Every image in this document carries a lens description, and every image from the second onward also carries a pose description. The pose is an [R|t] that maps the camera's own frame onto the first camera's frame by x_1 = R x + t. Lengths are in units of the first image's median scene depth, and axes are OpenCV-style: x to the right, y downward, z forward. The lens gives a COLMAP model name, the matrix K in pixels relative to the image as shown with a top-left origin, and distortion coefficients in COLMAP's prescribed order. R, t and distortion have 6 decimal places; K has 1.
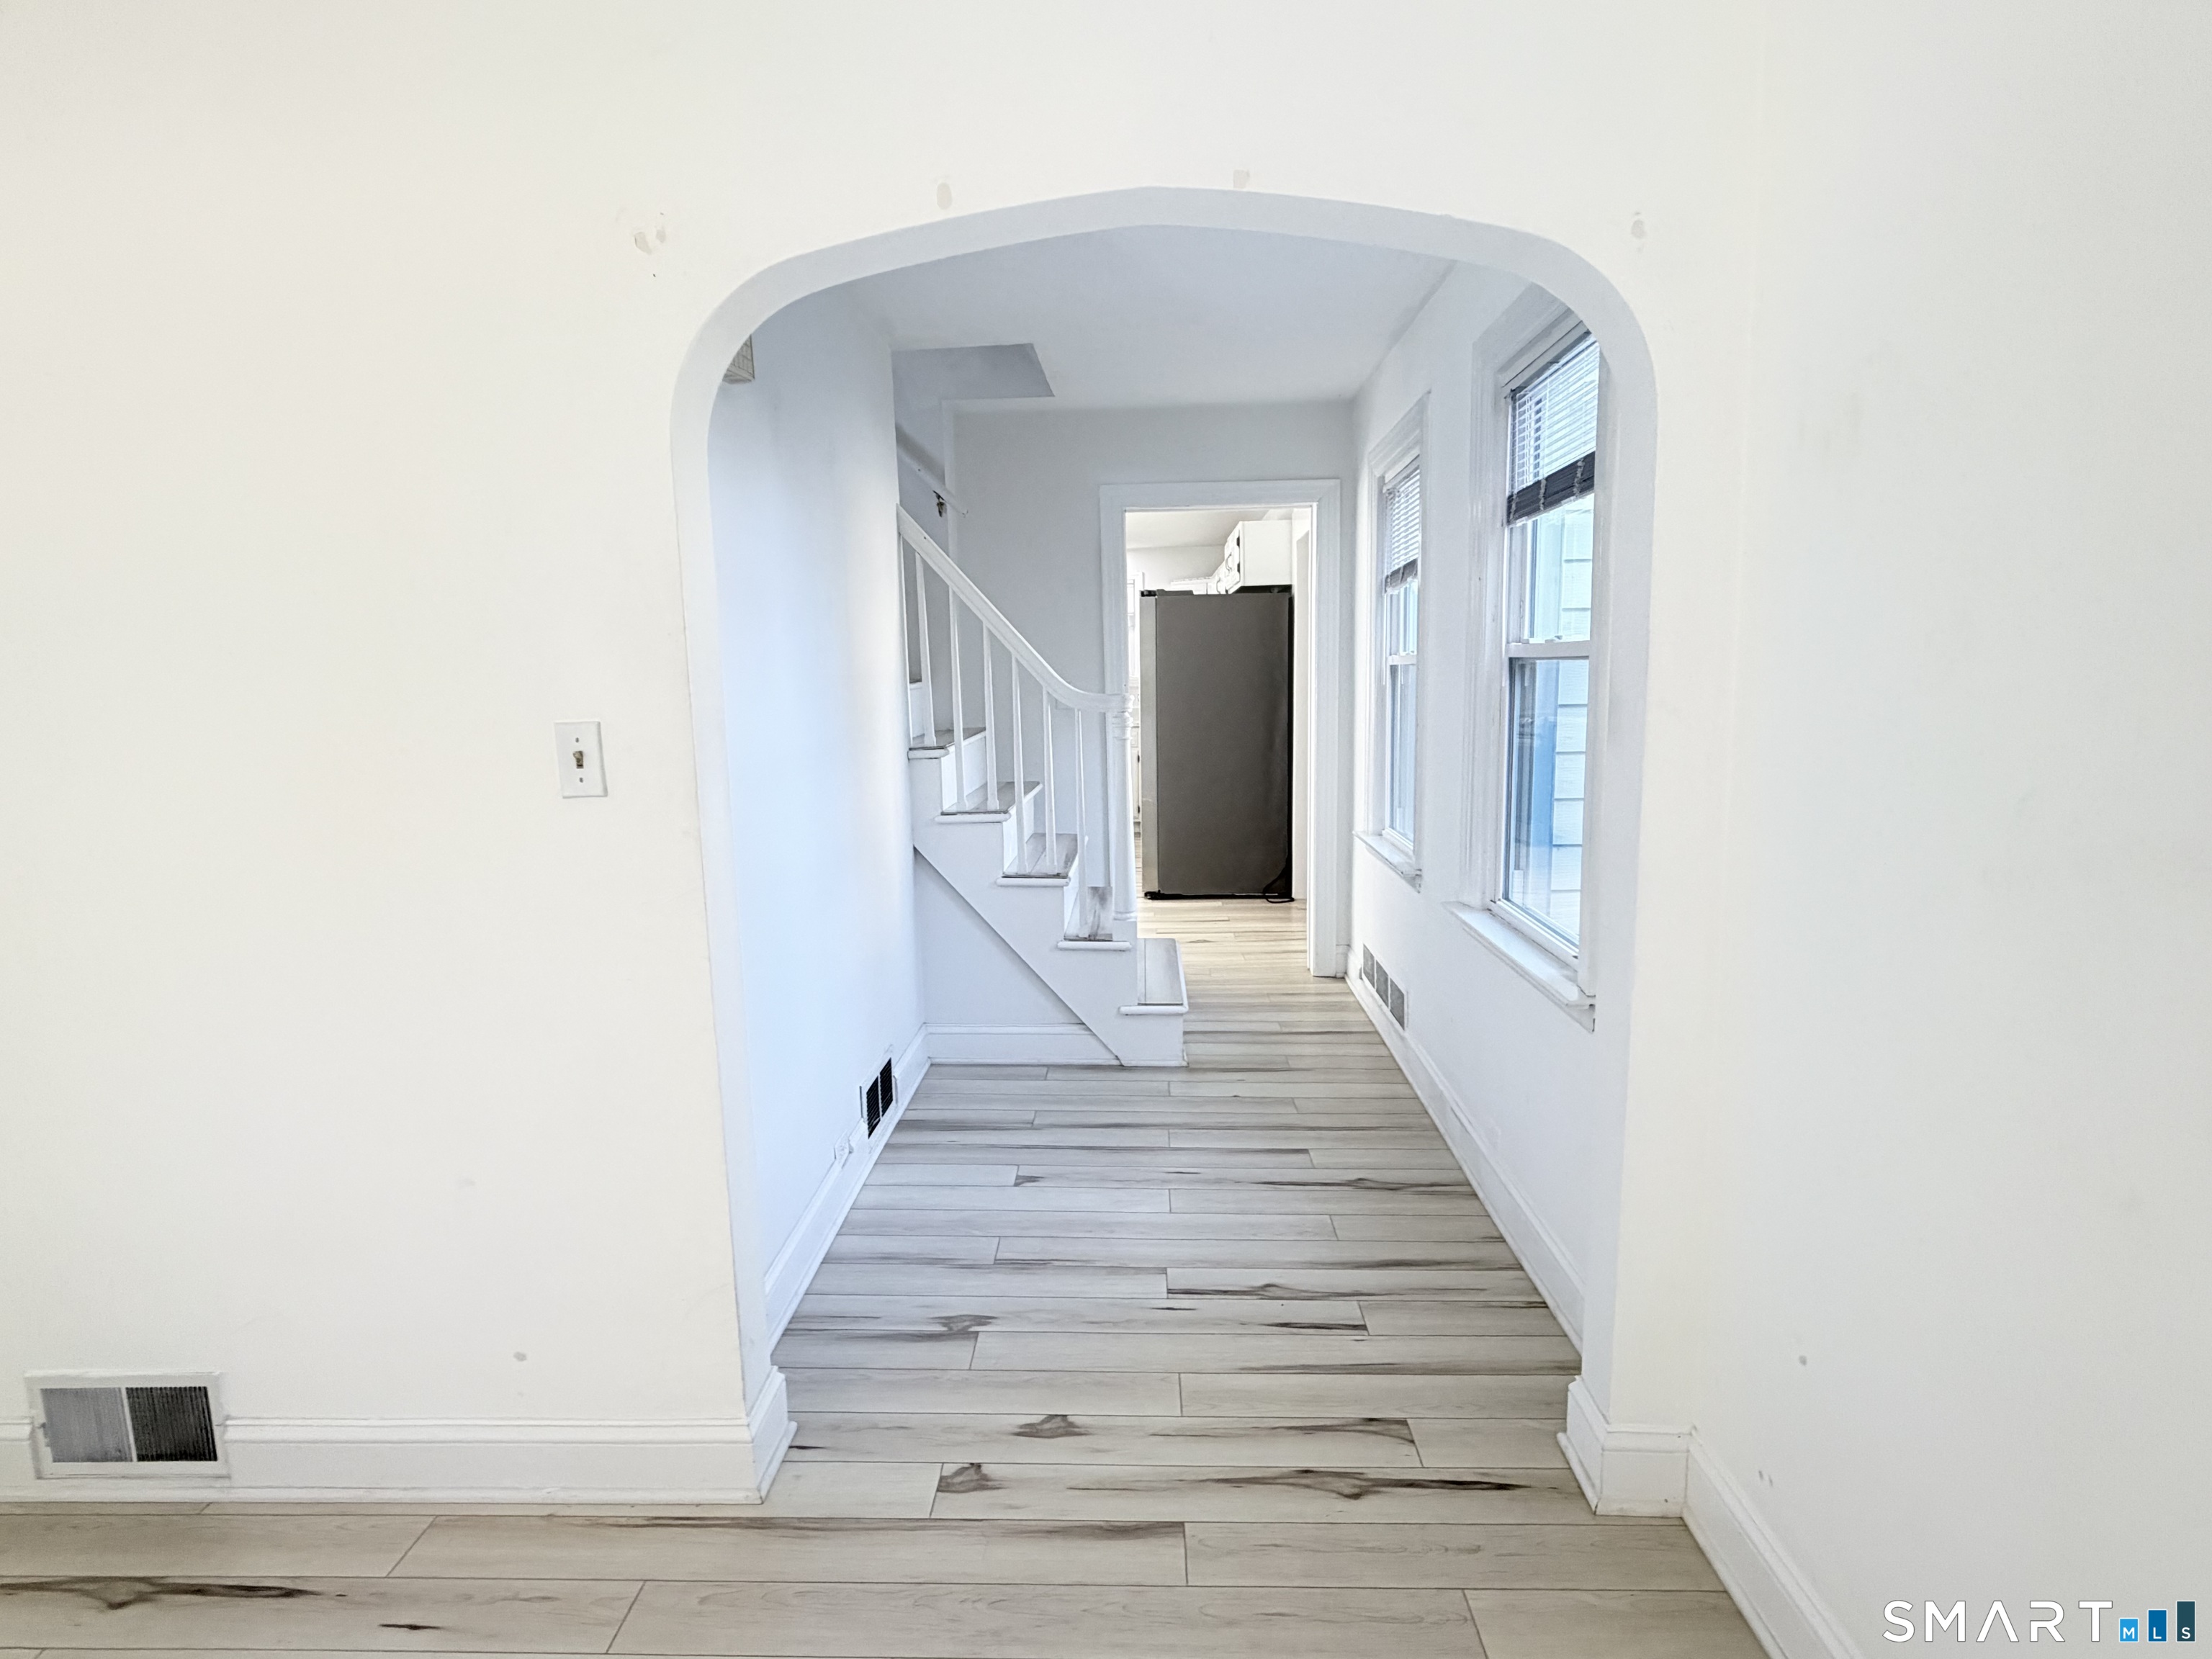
lens RADIAL K [[1111.8, 0, 1103.3], [0, 1111.8, 824.4], [0, 0, 1]] dist [0.001717, -0.000367]
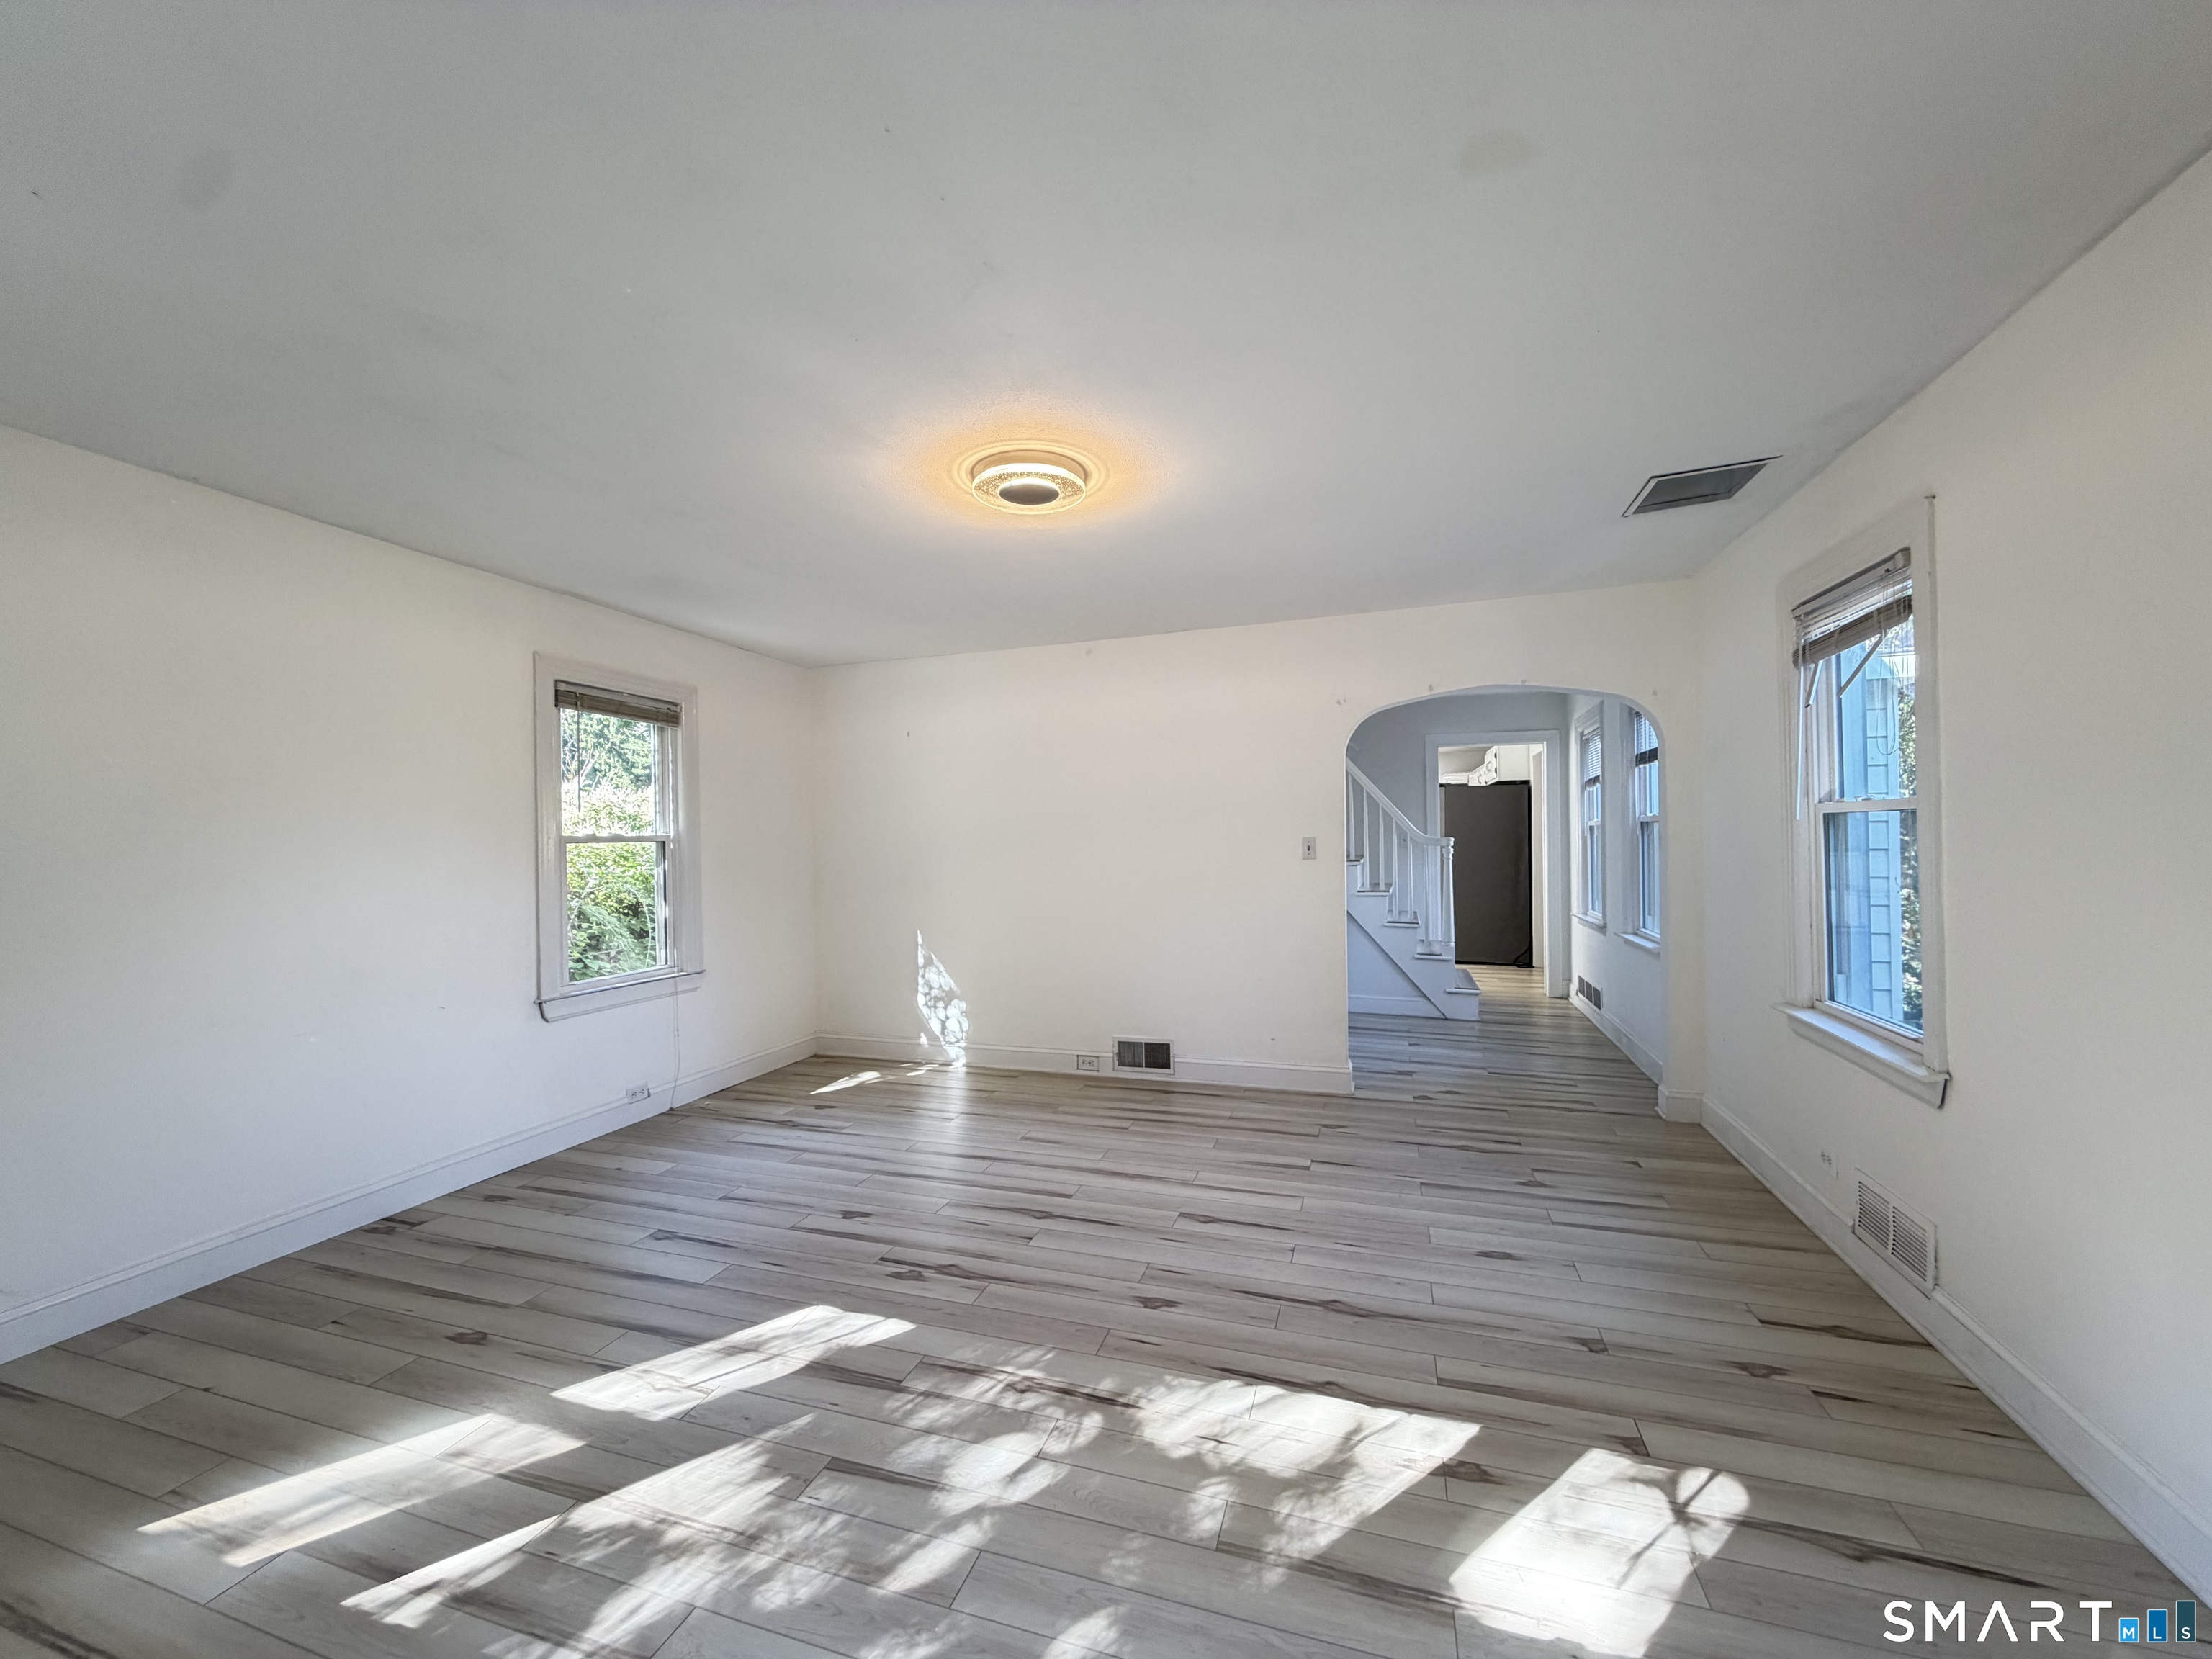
lens RADIAL K [[884.8, 0, 1113.4], [0, 884.8, 825.0], [0, 0, 1]] dist [0.009732, -0.000846]
pose [[0.965133, 0.011475, -0.261507, -0.145429], [-0.049374, 0.989086, -0.138821, 0.116767], [0.257060, 0.146893, 0.955166, -0.727350]]
